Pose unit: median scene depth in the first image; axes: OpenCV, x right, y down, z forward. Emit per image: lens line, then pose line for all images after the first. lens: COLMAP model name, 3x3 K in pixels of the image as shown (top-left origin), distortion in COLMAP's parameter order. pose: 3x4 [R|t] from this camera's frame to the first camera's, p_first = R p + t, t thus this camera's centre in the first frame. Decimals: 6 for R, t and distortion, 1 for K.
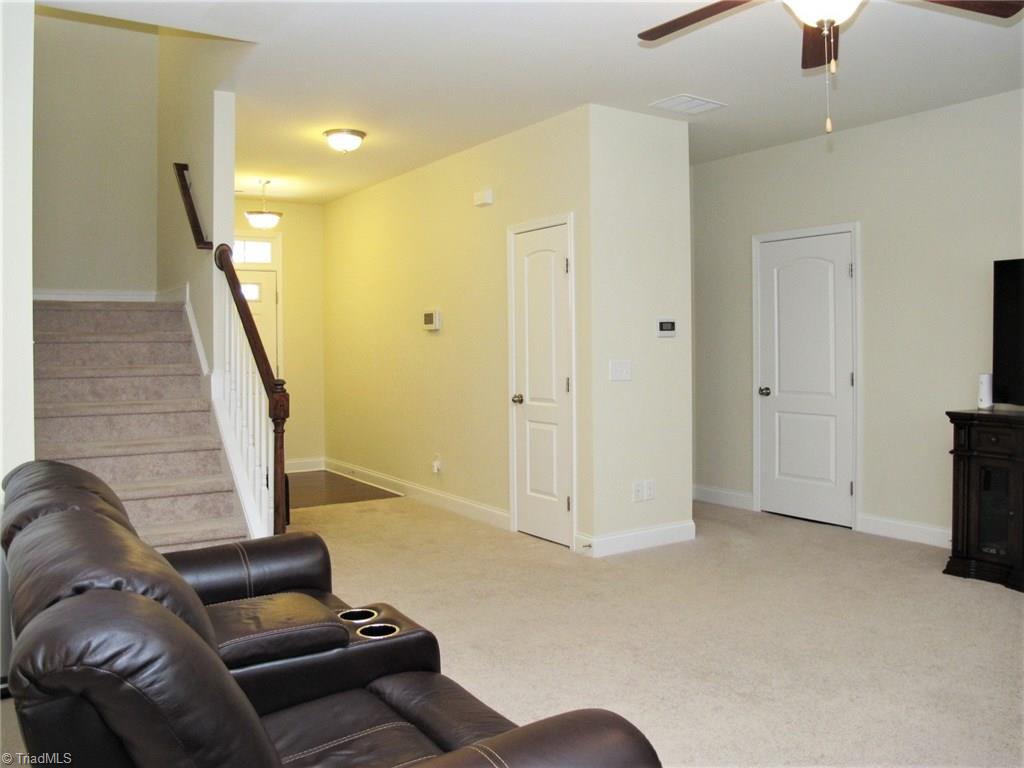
lens RADIAL K [[859.9, 0, 505.7], [0, 859.9, 377.9], [0, 0, 1]] dist [-0.143864, 0.105554]
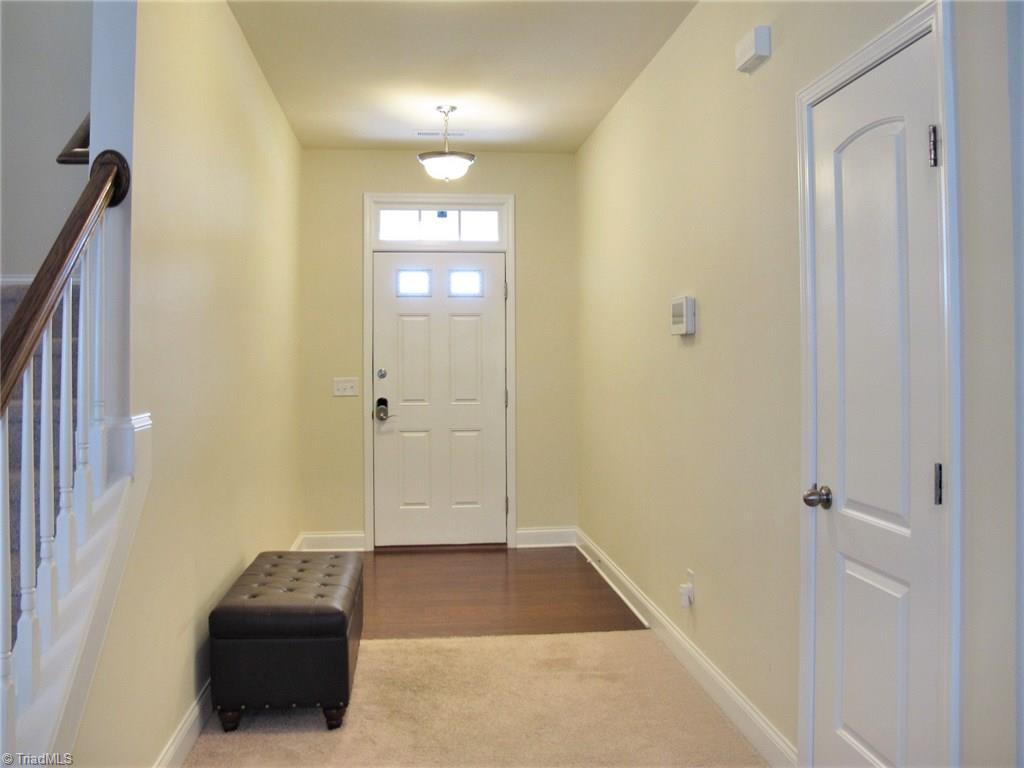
lens RADIAL K [[859.9, 0, 514.9], [0, 859.9, 375.6], [0, 0, 1]] dist [-0.143864, 0.105554]
pose [[0.898319, 0.009696, -0.439238, 0.051576], [-0.014729, 0.999859, -0.008052, -0.024875], [0.439098, 0.013703, 0.898335, 0.477518]]
